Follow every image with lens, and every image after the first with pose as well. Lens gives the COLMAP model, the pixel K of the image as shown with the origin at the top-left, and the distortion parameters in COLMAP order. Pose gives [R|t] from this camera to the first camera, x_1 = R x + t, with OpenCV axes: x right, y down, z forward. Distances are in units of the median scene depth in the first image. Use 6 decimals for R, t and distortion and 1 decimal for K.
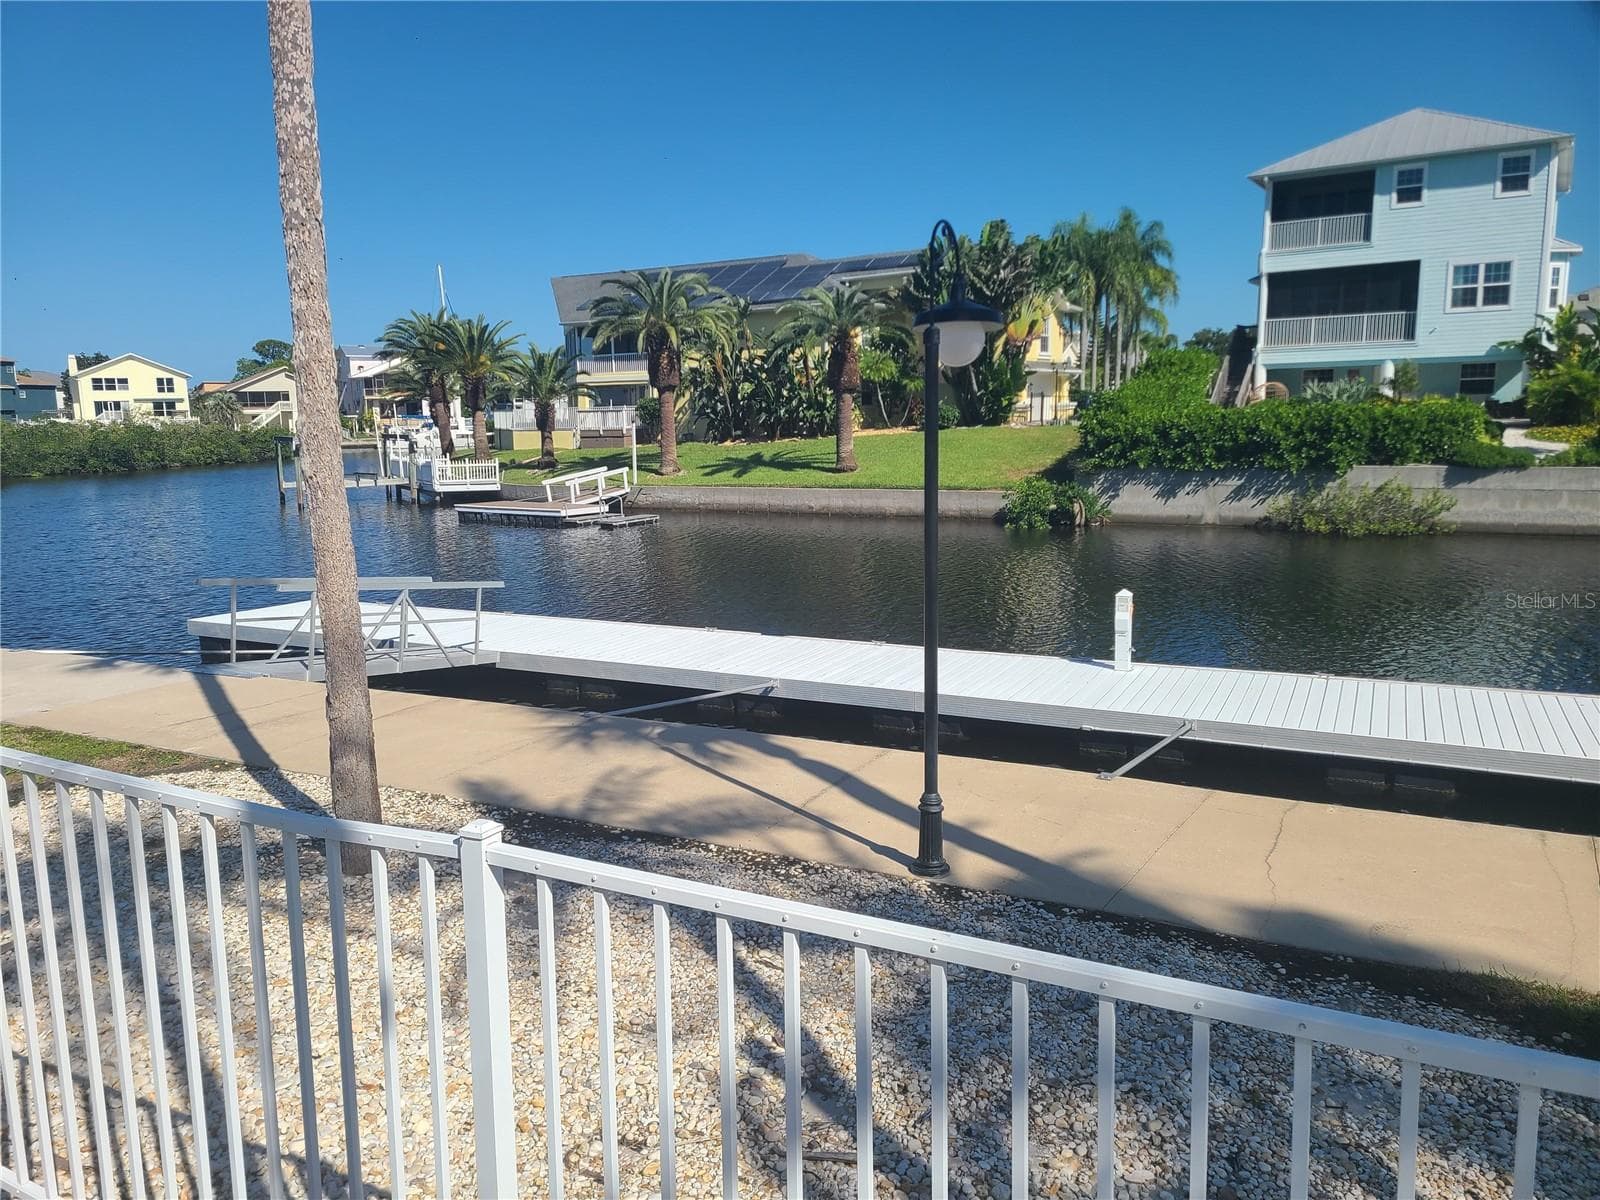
lens RADIAL K [[1193.2, 0, 799.8], [0, 1193.2, 601.8], [0, 0, 1]] dist [0.052887, -0.039313]
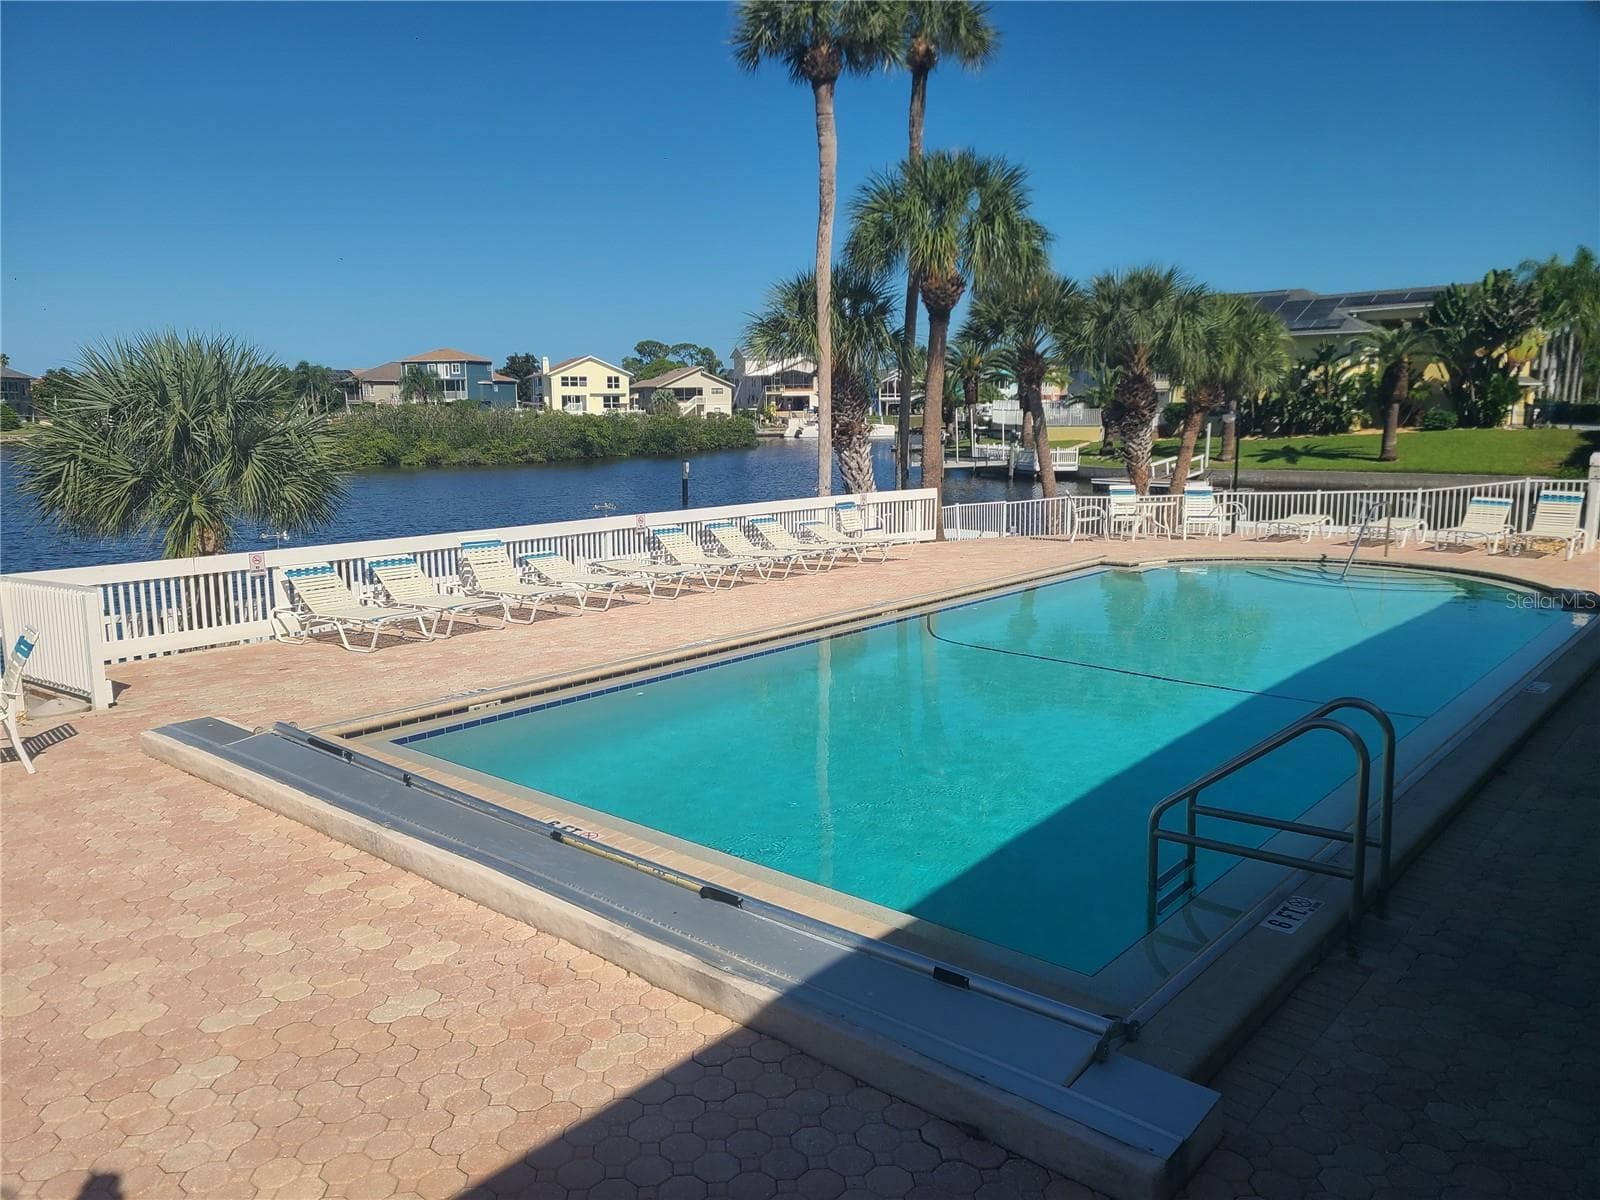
lens RADIAL K [[1193.2, 0, 797.5], [0, 1193.2, 598.2], [0, 0, 1]] dist [0.052887, -0.039313]
pose [[0.976661, 0.046316, -0.209732, -0.087256], [-0.045629, 0.998925, 0.008118, 0.018211], [0.209882, 0.001641, 0.977725, -0.131295]]
